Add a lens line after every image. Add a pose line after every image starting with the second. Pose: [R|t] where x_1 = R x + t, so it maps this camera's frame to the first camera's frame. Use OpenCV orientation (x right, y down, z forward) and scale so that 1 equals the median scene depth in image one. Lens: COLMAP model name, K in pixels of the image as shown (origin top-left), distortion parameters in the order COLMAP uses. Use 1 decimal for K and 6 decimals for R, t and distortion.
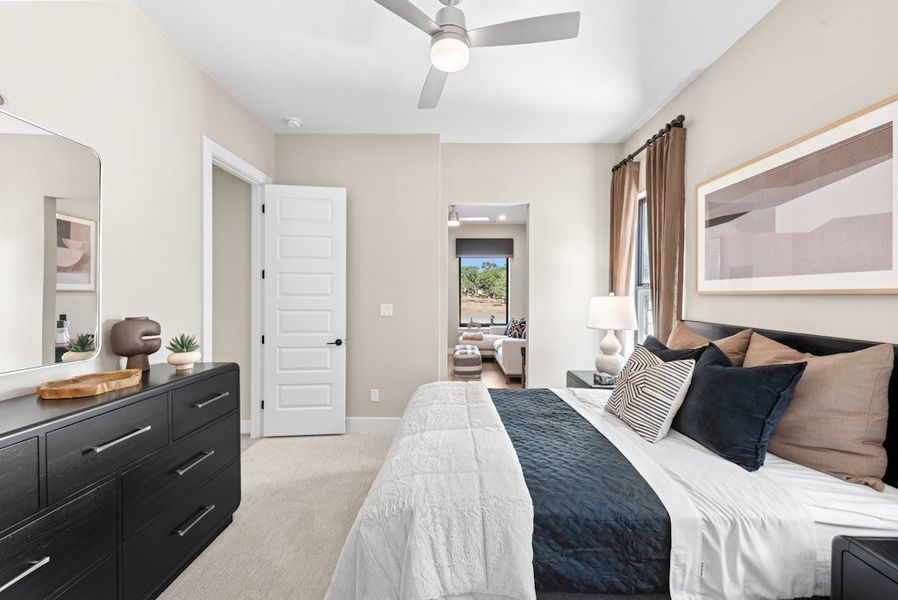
lens RADIAL K [[348.0, 0, 450.1], [0, 348.0, 297.3], [0, 0, 1]] dist [0.001132, -0.000146]
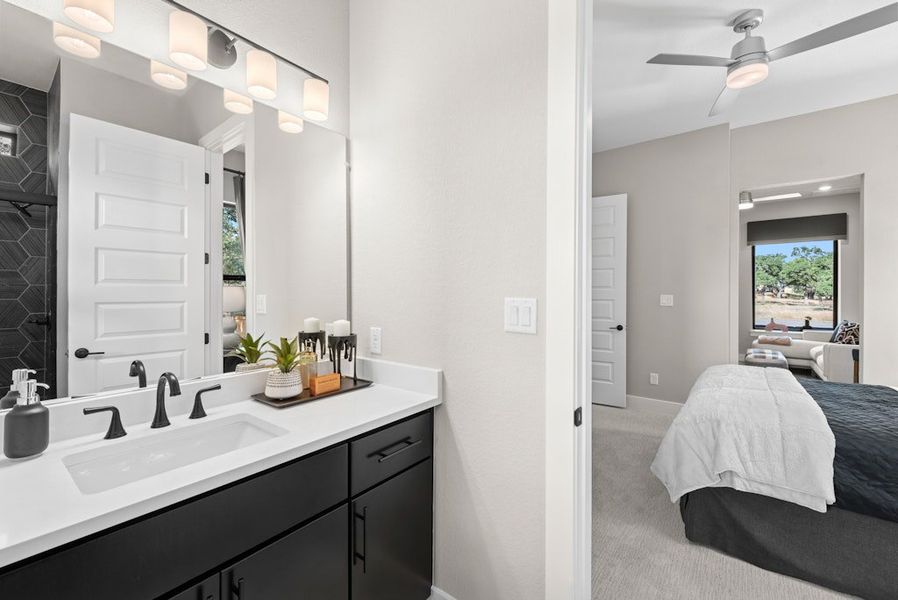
lens RADIAL K [[366.1, 0, 452.6], [0, 366.1, 293.9], [0, 0, 1]] dist [-0.000565, -0.000462]
pose [[0.791595, -0.000450, -0.611045, -0.014841], [-0.004650, 0.999966, -0.006760, 0.023561], [0.611028, 0.008192, 0.791567, -0.259688]]
